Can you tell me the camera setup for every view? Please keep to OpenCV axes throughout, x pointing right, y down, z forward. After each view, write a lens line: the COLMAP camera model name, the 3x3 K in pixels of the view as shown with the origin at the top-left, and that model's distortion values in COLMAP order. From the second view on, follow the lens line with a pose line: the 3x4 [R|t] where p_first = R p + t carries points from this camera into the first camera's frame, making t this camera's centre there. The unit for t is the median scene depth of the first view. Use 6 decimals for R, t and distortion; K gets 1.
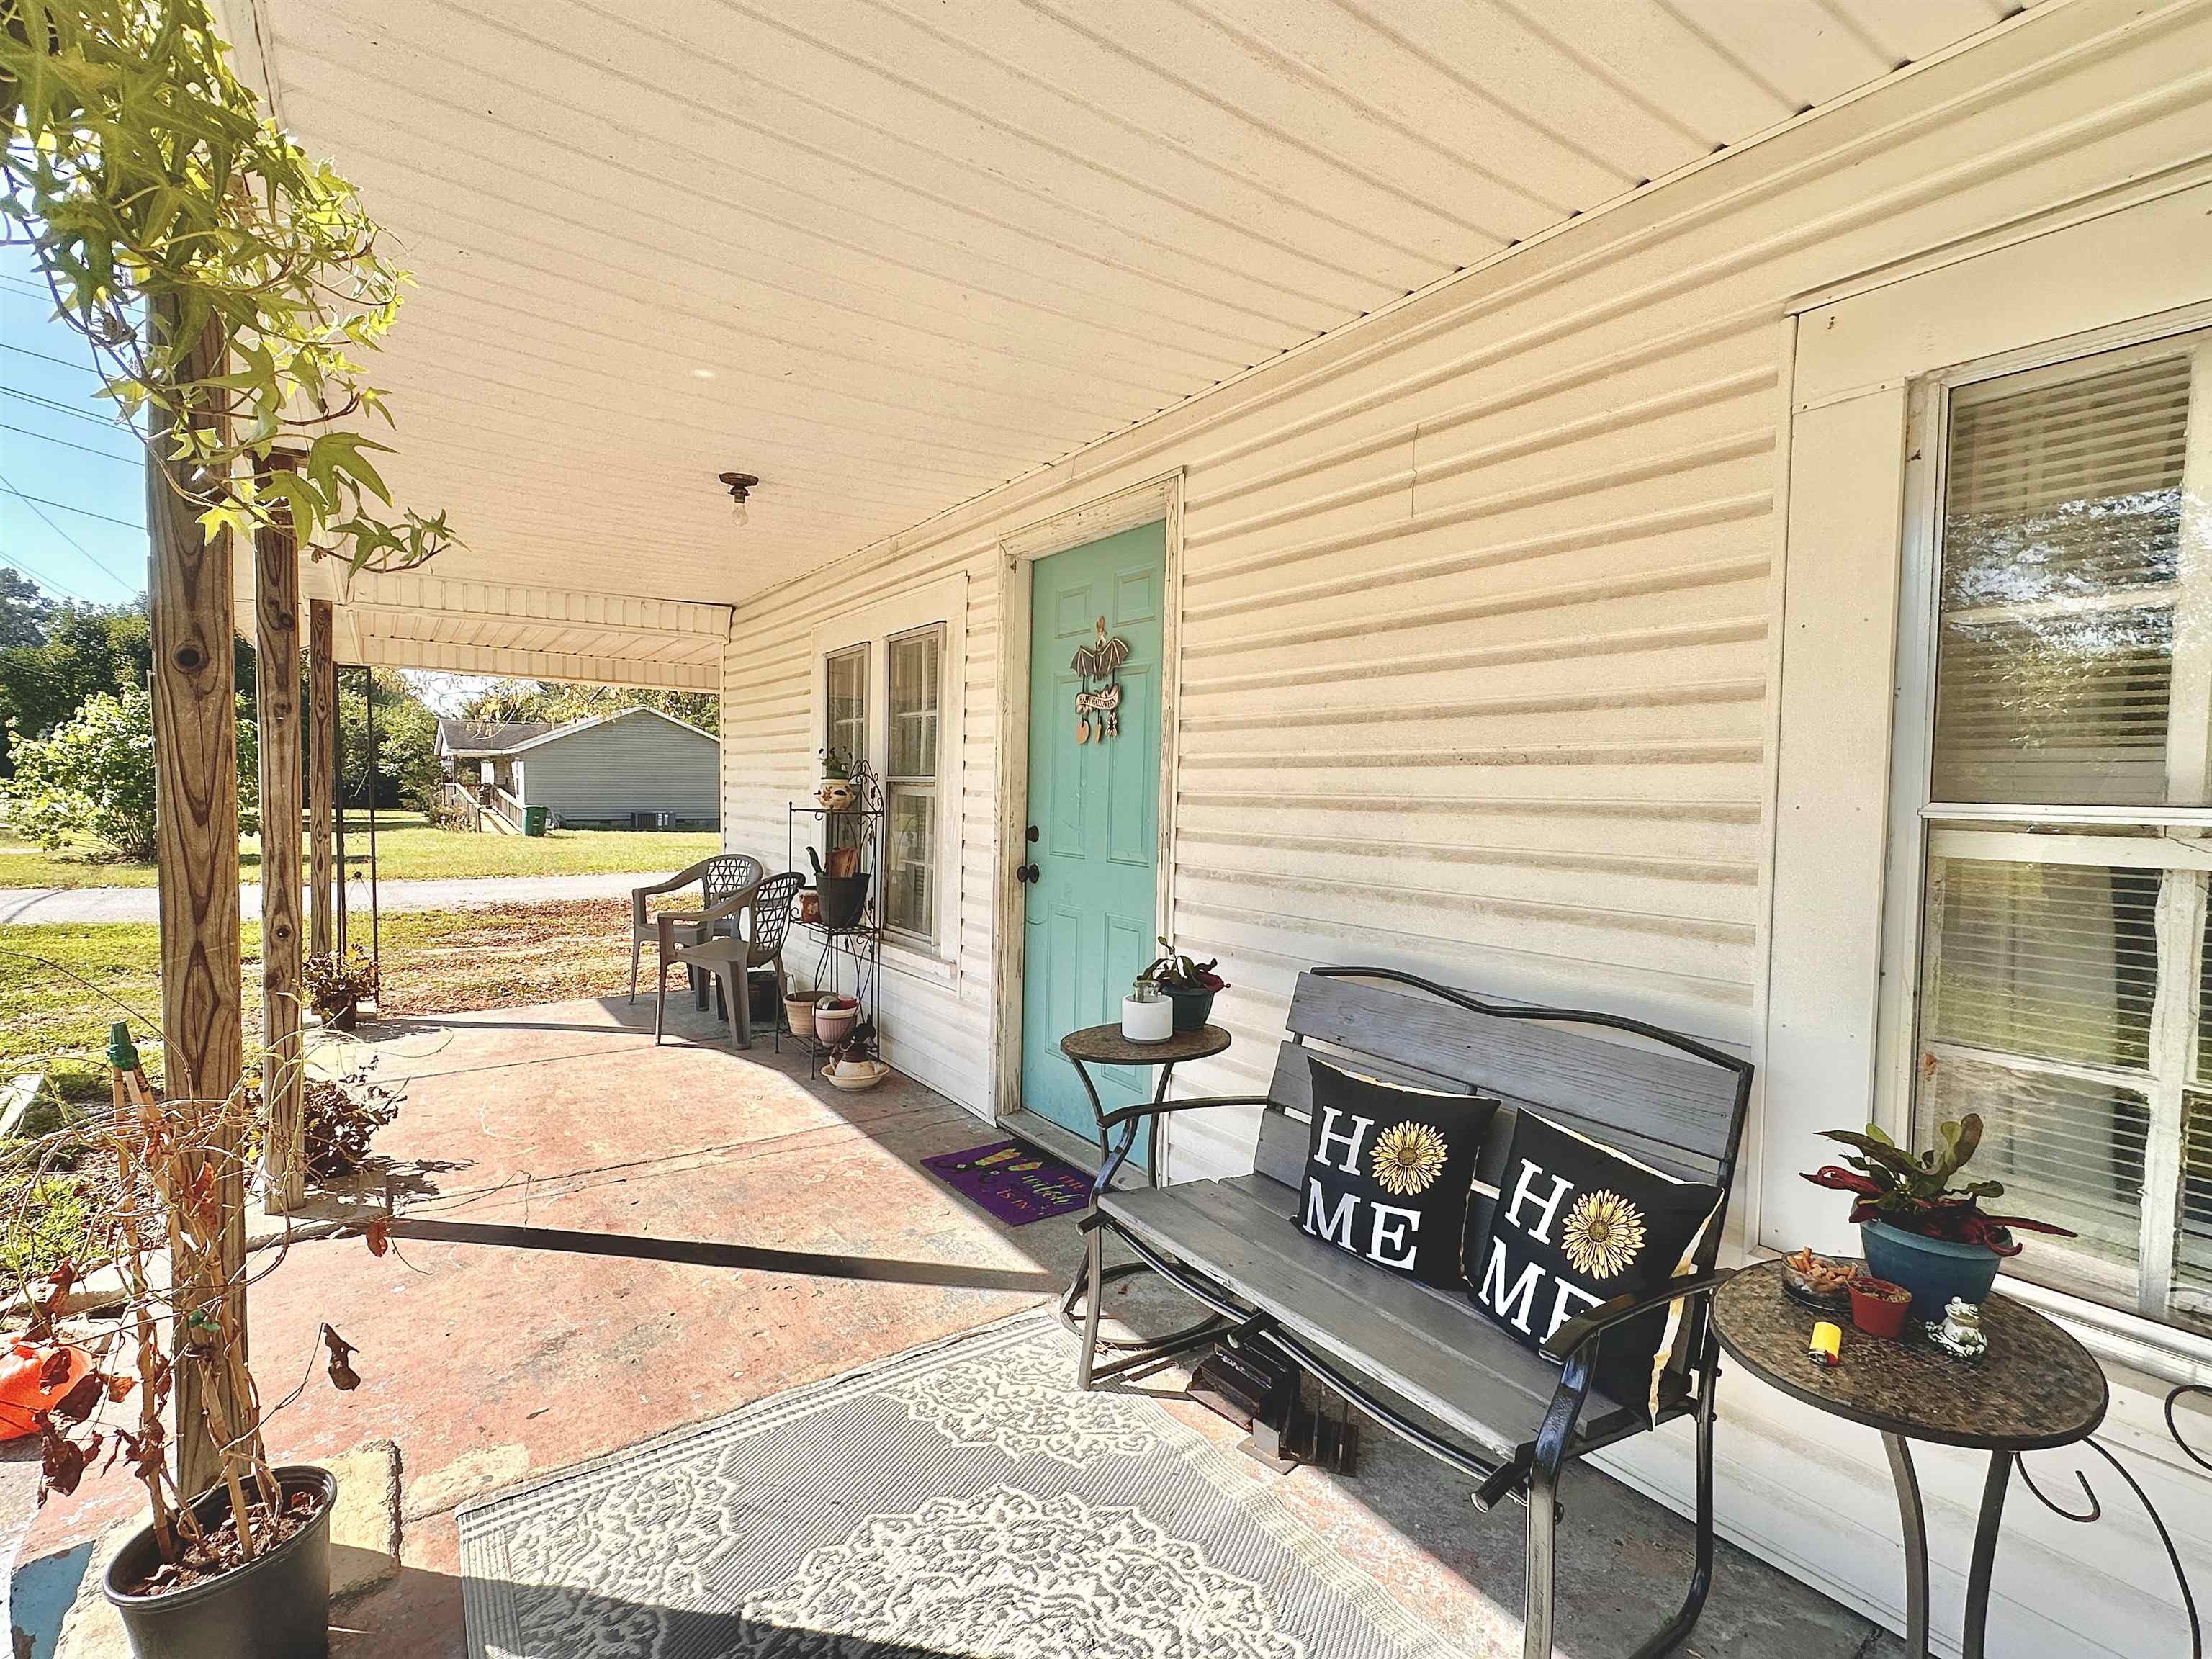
lens RADIAL K [[1036.9, 0, 1102.0], [0, 1036.9, 831.4], [0, 0, 1]] dist [-0.001114, 0.000420]
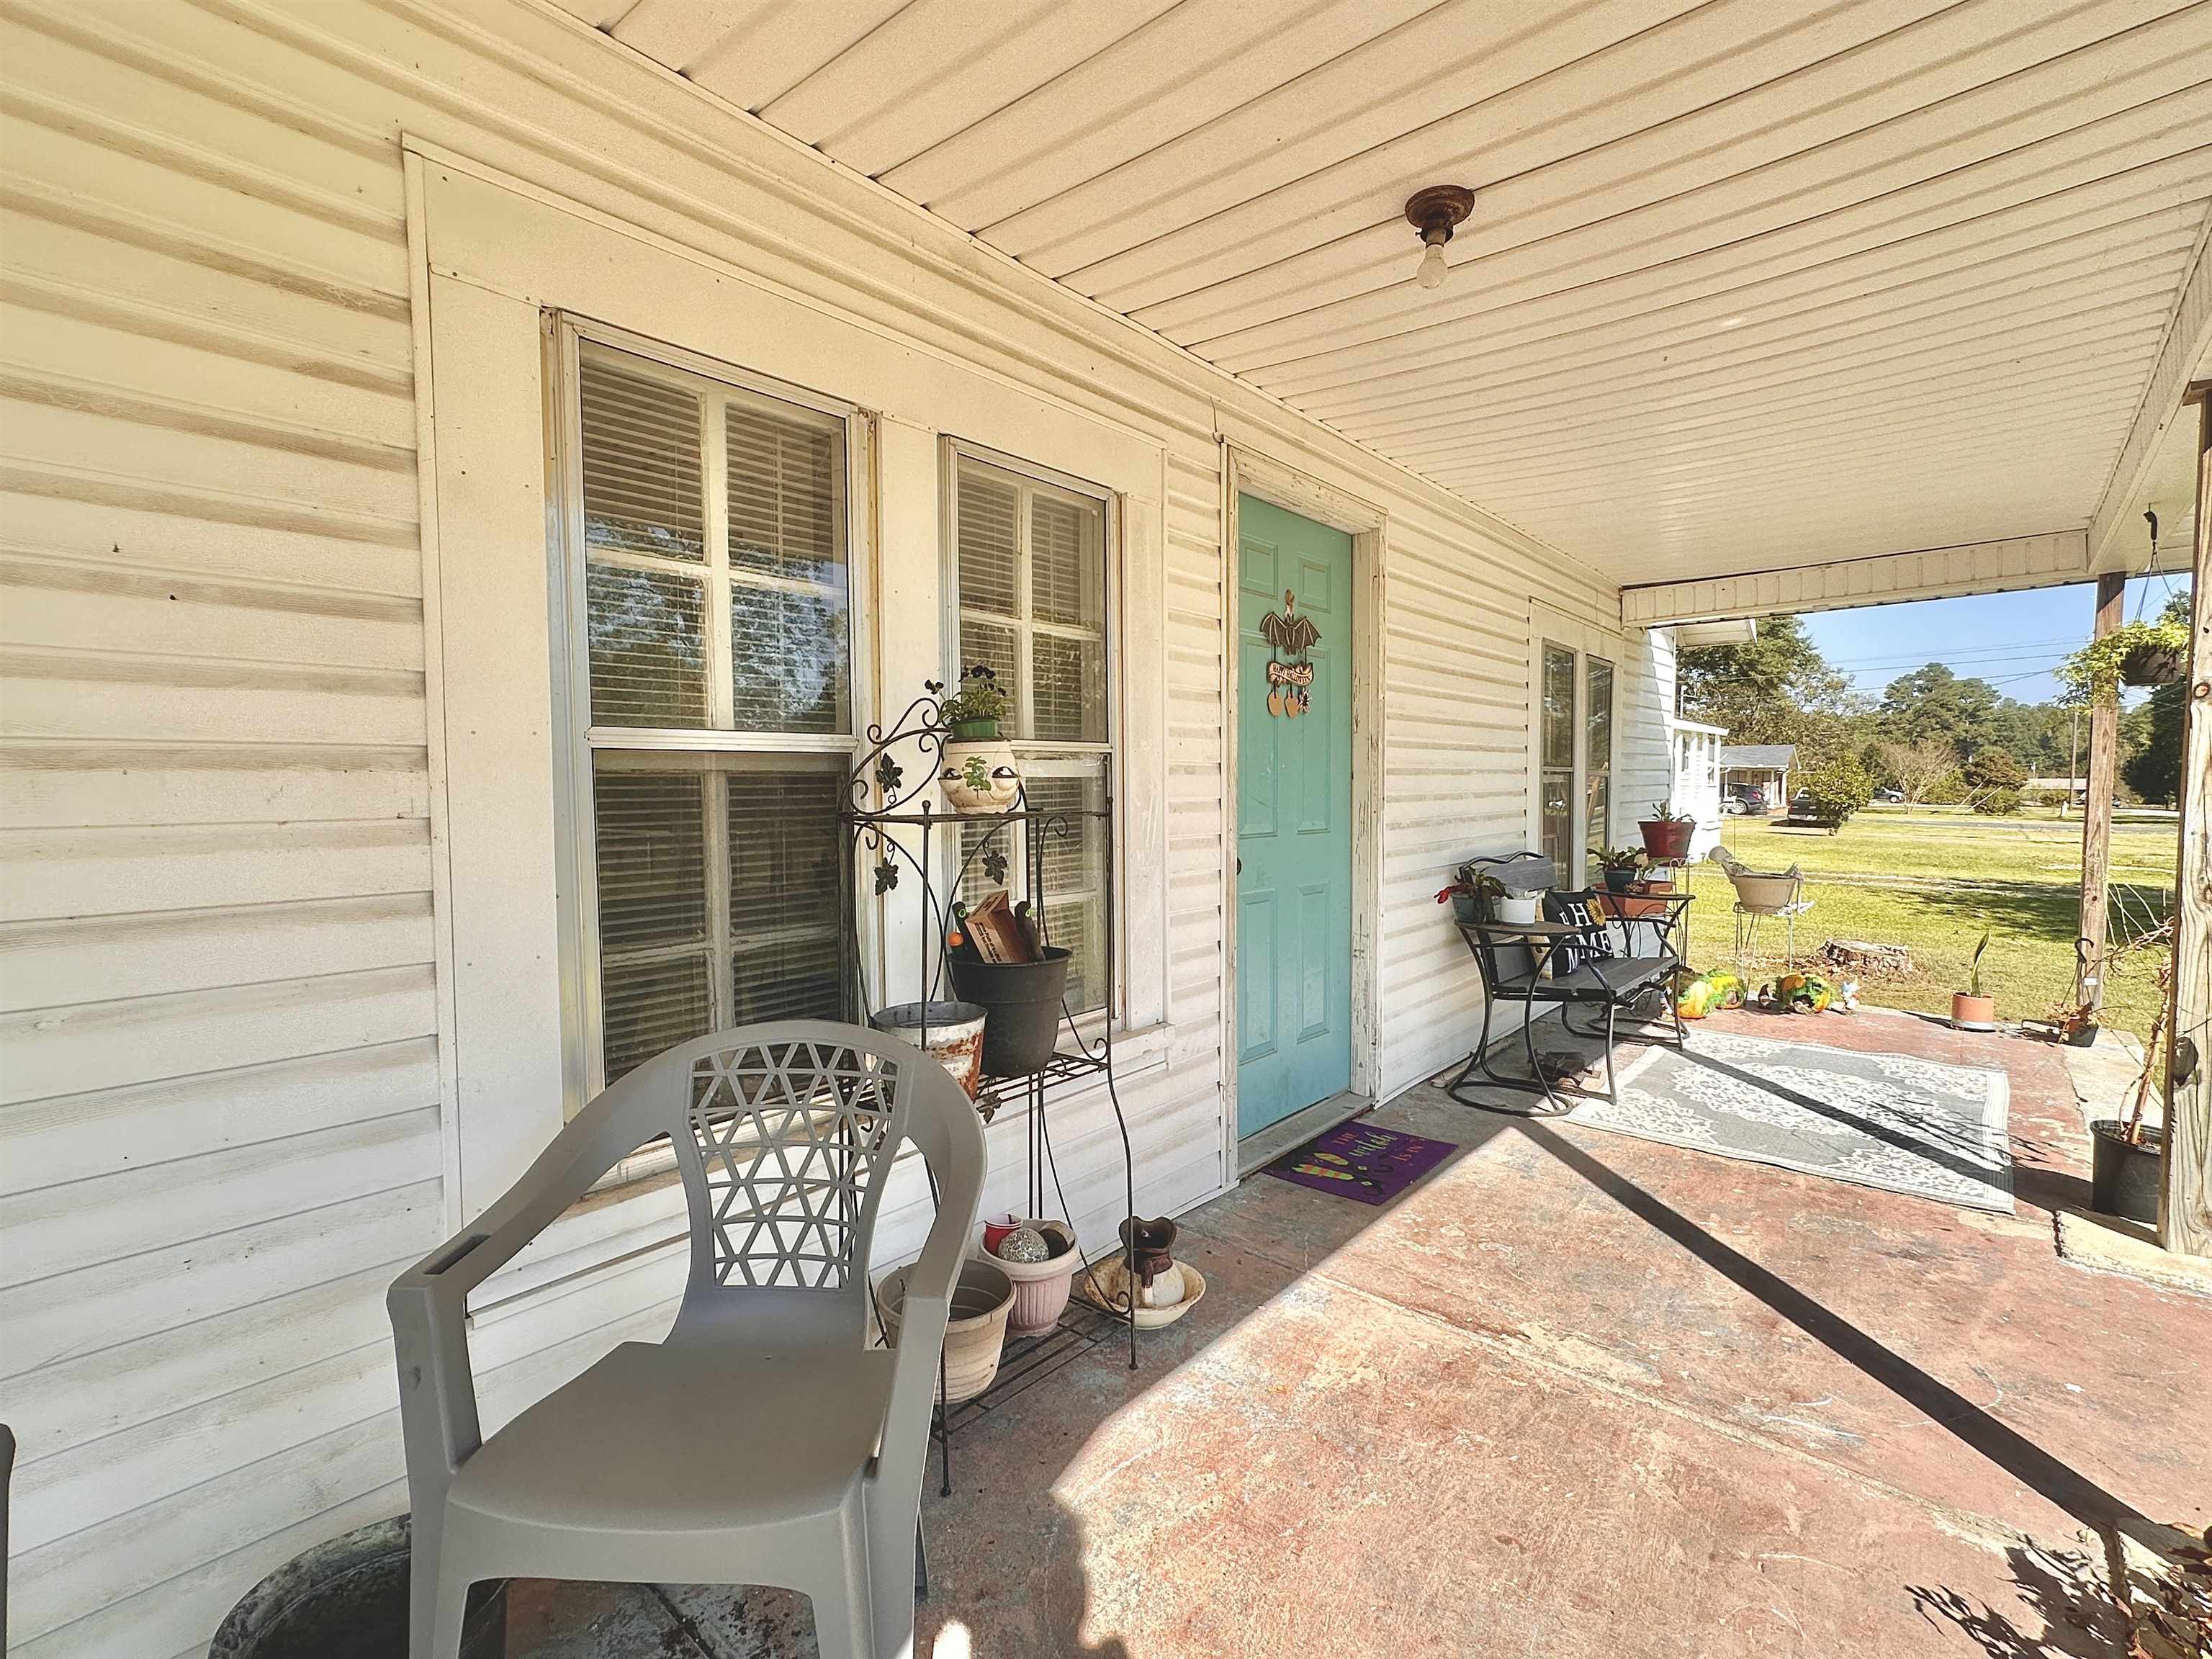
lens RADIAL K [[1036.9, 0, 1102.0], [0, 1036.9, 831.4], [0, 0, 1]] dist [-0.001114, 0.000420]
pose [[-0.259291, -0.065350, 0.963586, -1.373342], [0.038371, 0.996223, 0.077889, -0.089838], [-0.965037, 0.057169, -0.255804, 2.134009]]
